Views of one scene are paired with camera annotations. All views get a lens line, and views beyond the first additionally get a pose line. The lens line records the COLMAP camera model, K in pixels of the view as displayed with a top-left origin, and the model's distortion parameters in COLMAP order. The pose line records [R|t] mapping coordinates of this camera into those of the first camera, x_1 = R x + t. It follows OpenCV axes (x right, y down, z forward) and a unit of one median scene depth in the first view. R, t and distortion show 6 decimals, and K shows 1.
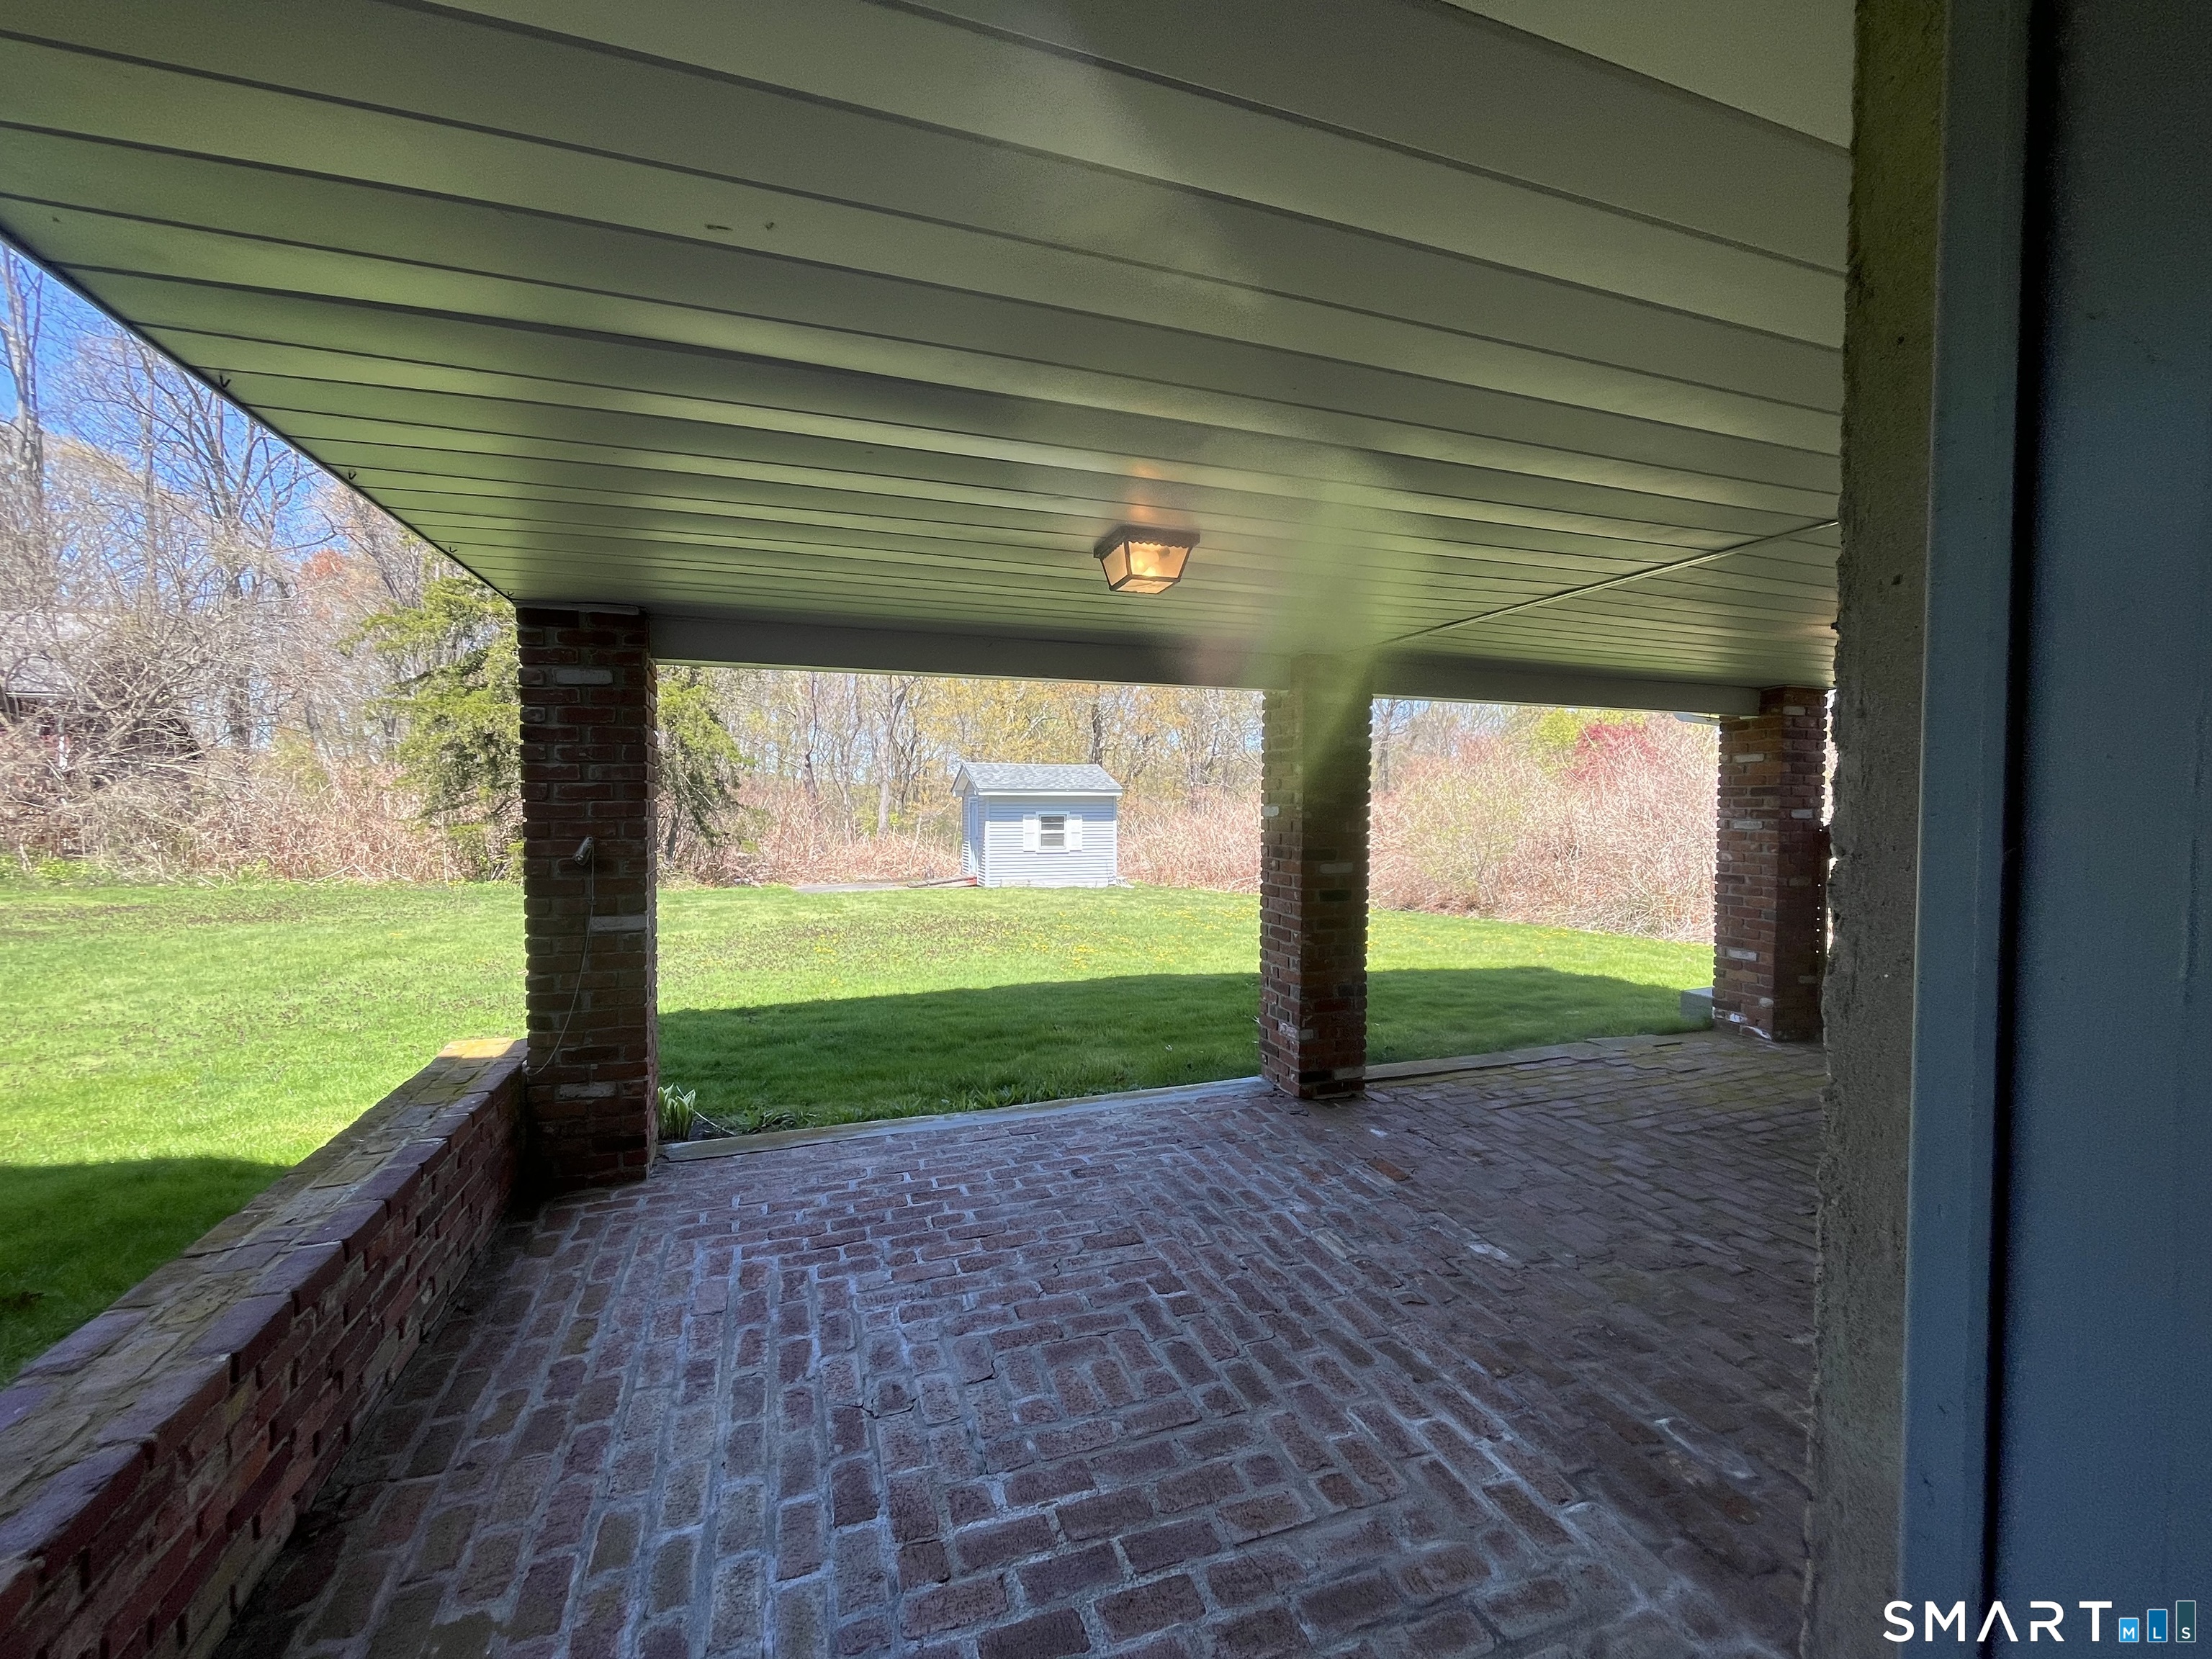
lens RADIAL K [[892.9, 0, 1100.2], [0, 892.9, 833.8], [0, 0, 1]] dist [-0.002637, -0.000584]
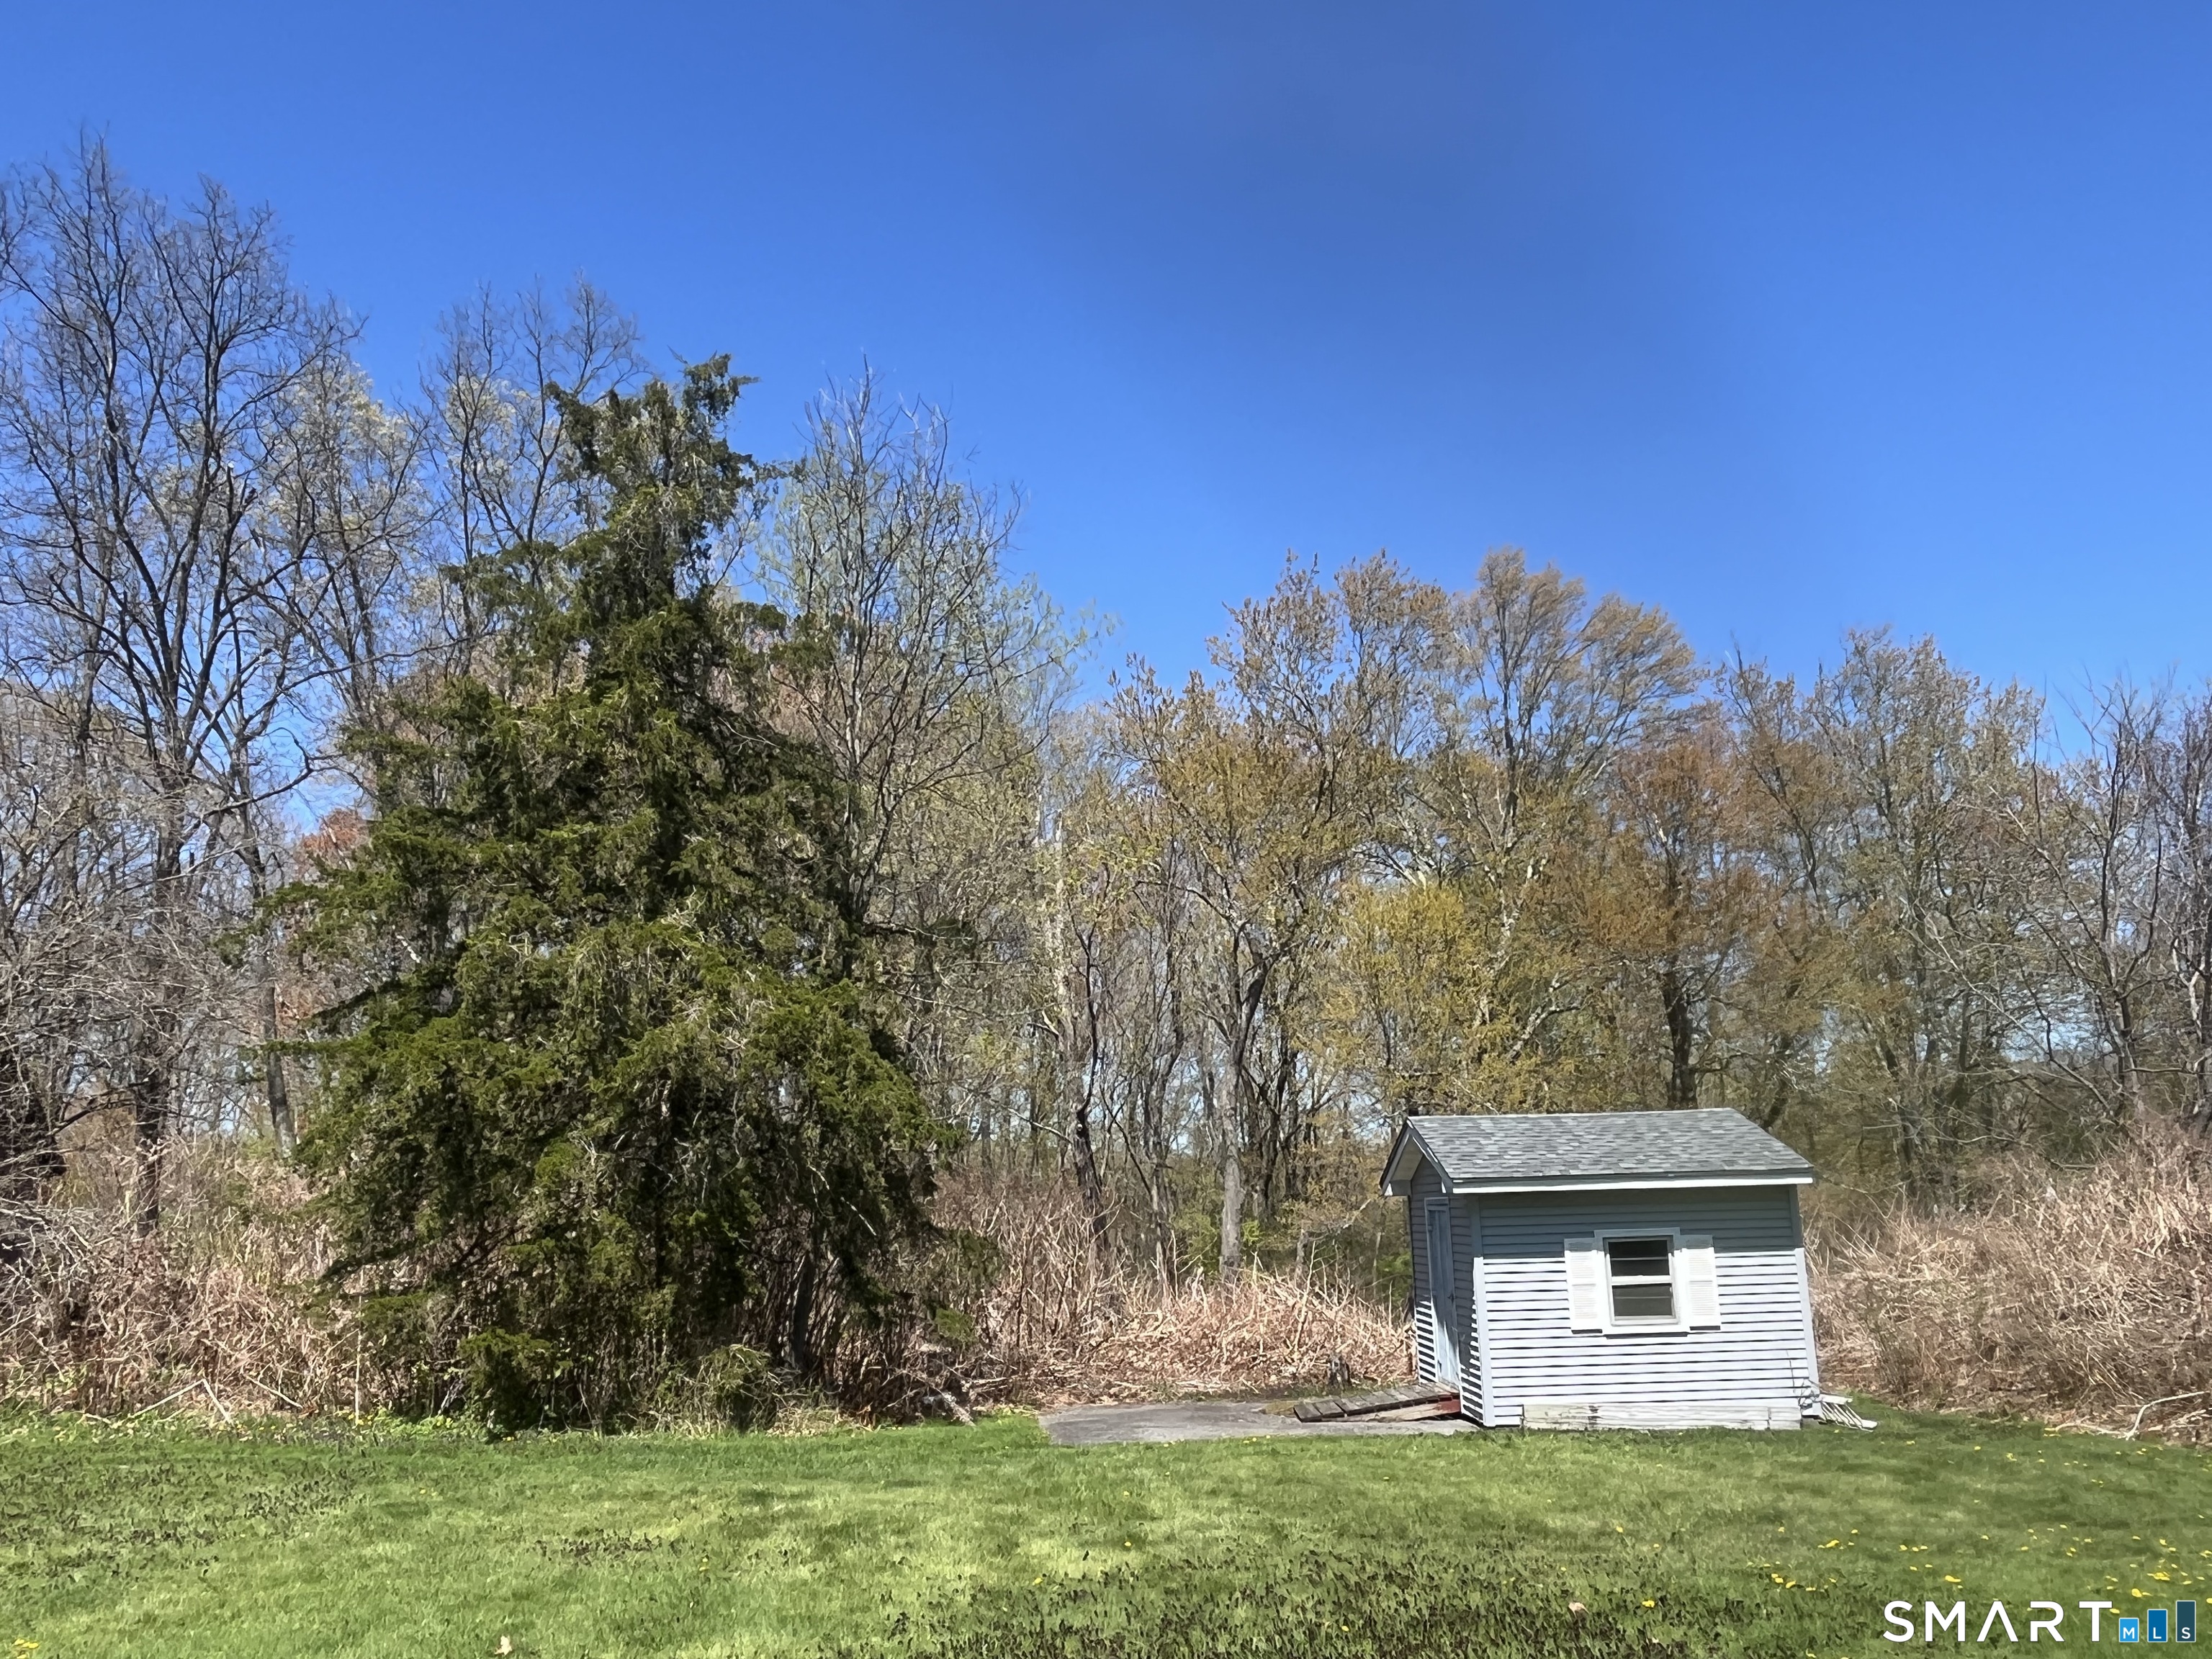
lens RADIAL K [[1671.0, 0, 1114.0], [0, 1671.0, 820.2], [0, 0, 1]] dist [-0.003970, -0.001713]
pose [[0.953714, -0.093001, -0.285971, -0.042478], [0.019125, 0.967809, -0.250959, -0.017896], [0.300105, 0.233875, 0.924792, 0.161557]]
